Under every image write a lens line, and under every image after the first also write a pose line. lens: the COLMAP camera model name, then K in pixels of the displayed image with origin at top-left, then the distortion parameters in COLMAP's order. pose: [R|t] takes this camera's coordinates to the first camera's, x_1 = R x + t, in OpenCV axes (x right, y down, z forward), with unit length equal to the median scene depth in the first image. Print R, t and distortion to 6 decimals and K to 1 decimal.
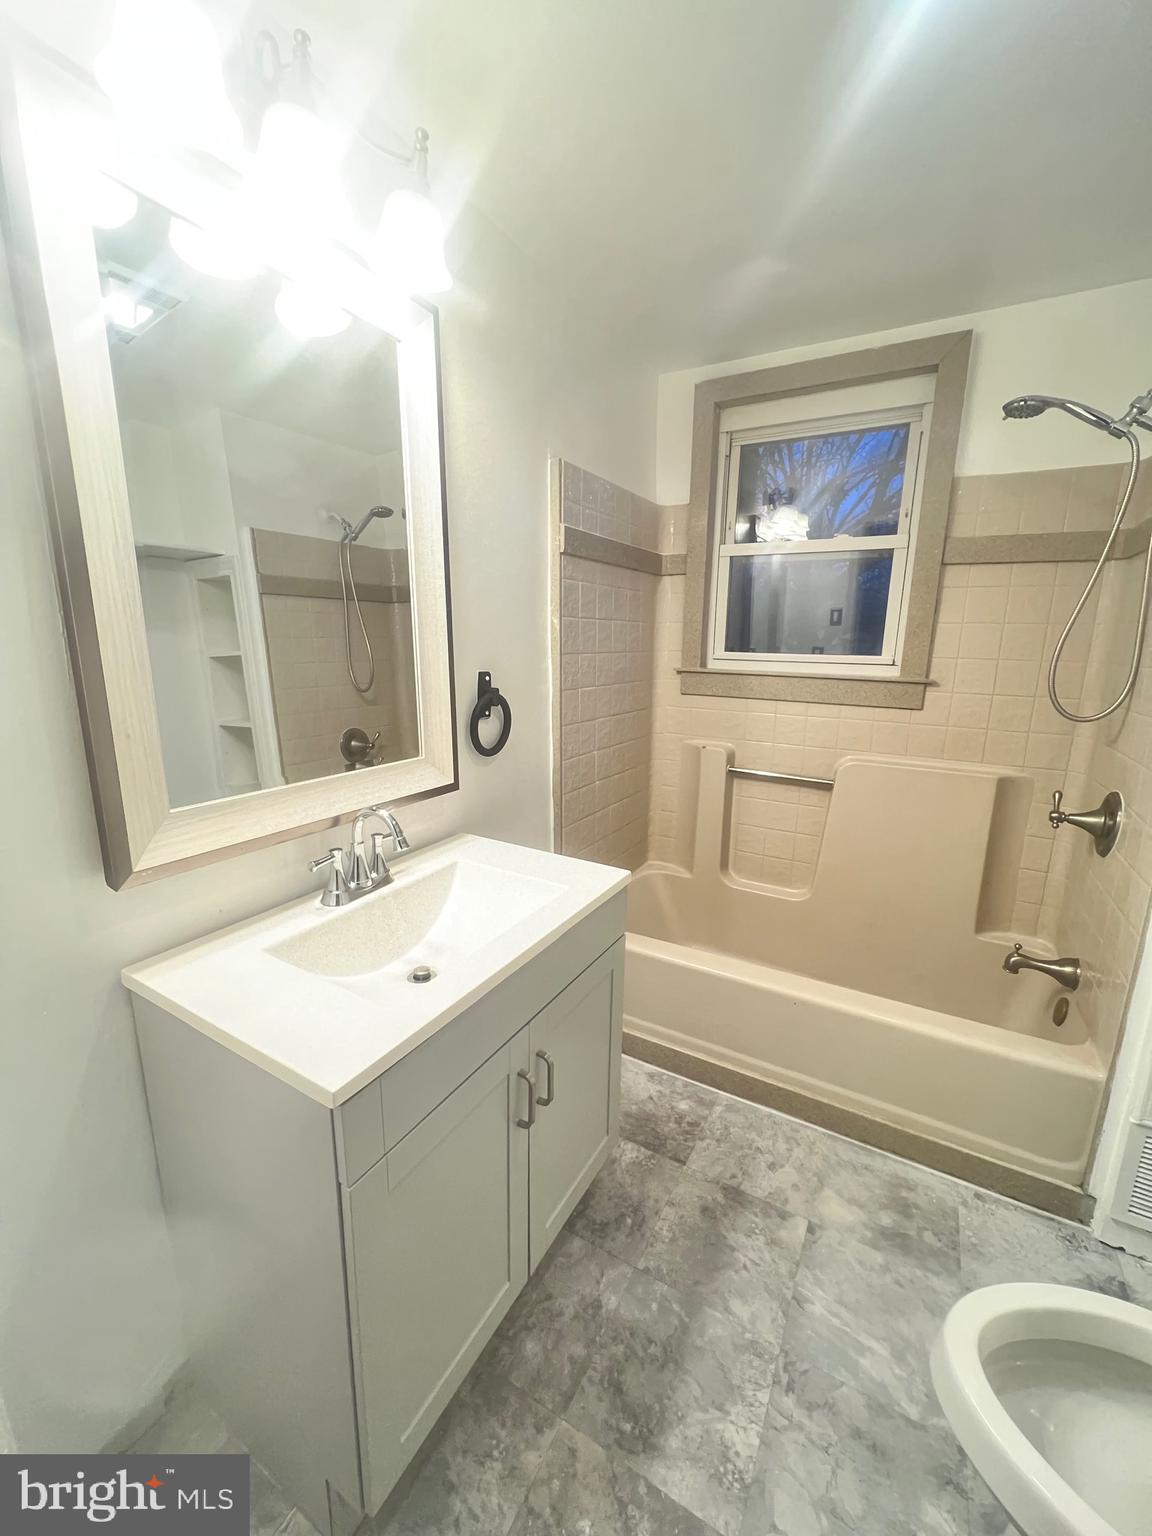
lens RADIAL K [[611.4, 0, 566.5], [0, 611.4, 766.6], [0, 0, 1]] dist [0.002017, -0.000279]
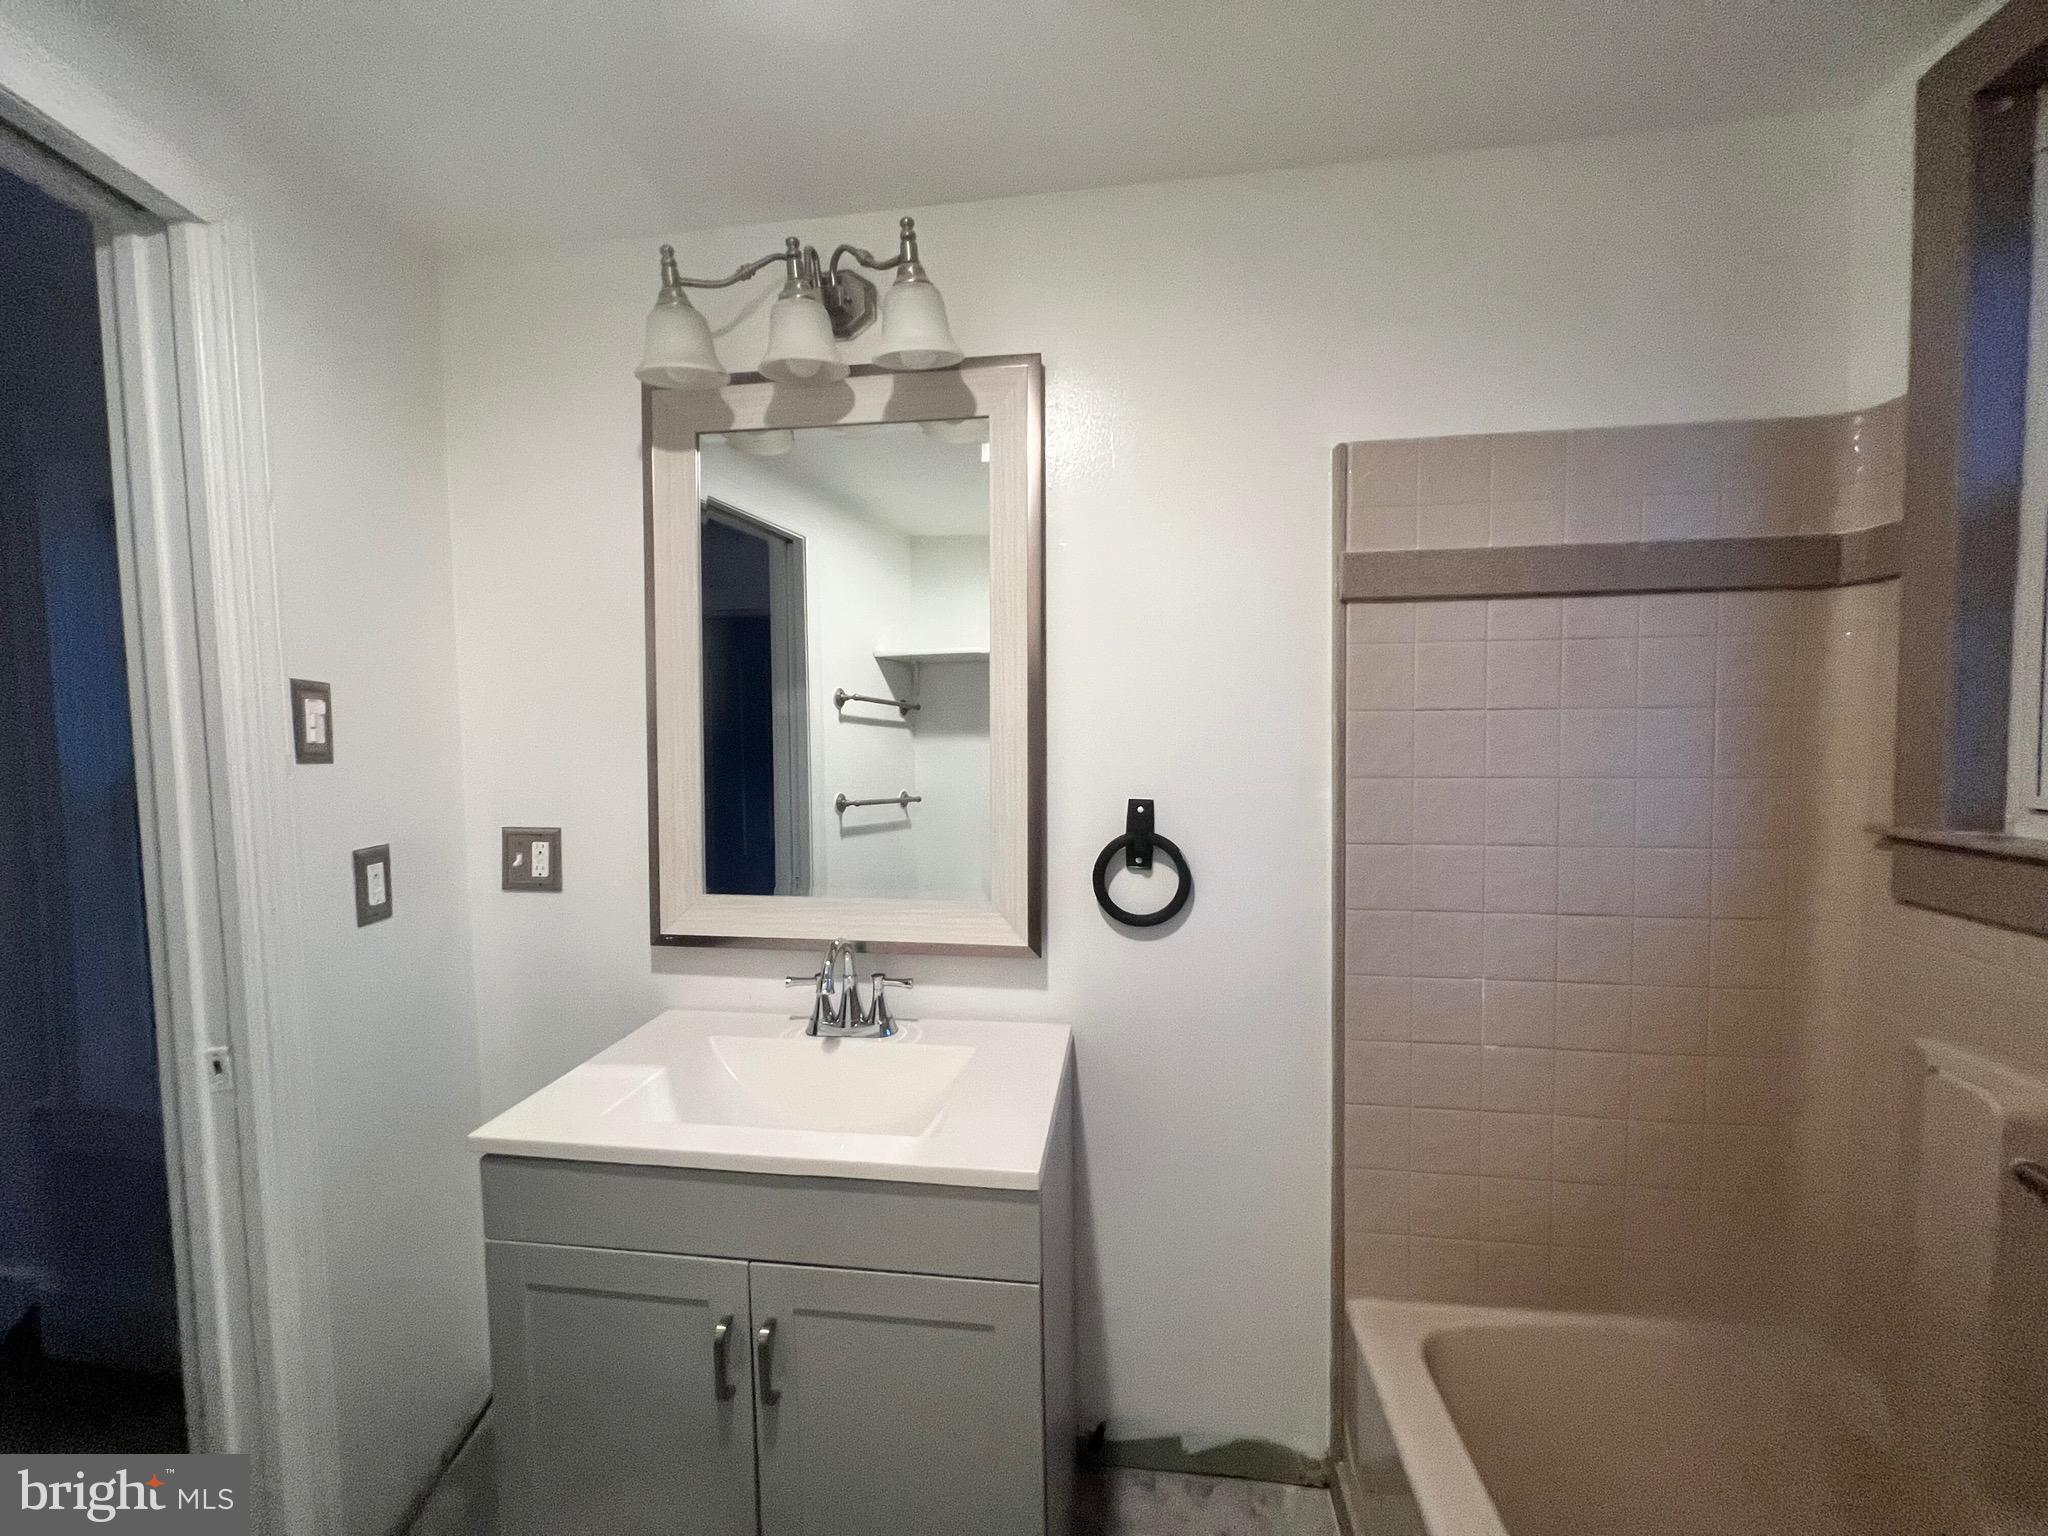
lens RADIAL K [[815.2, 0, 1022.1], [0, 815.2, 764.9], [0, 0, 1]] dist [0.002017, -0.000279]
pose [[0.402076, 0.040519, -0.914709, 0.717782], [-0.174975, 0.984009, -0.033325, -0.158774], [0.898731, 0.173451, 0.402736, 0.579544]]
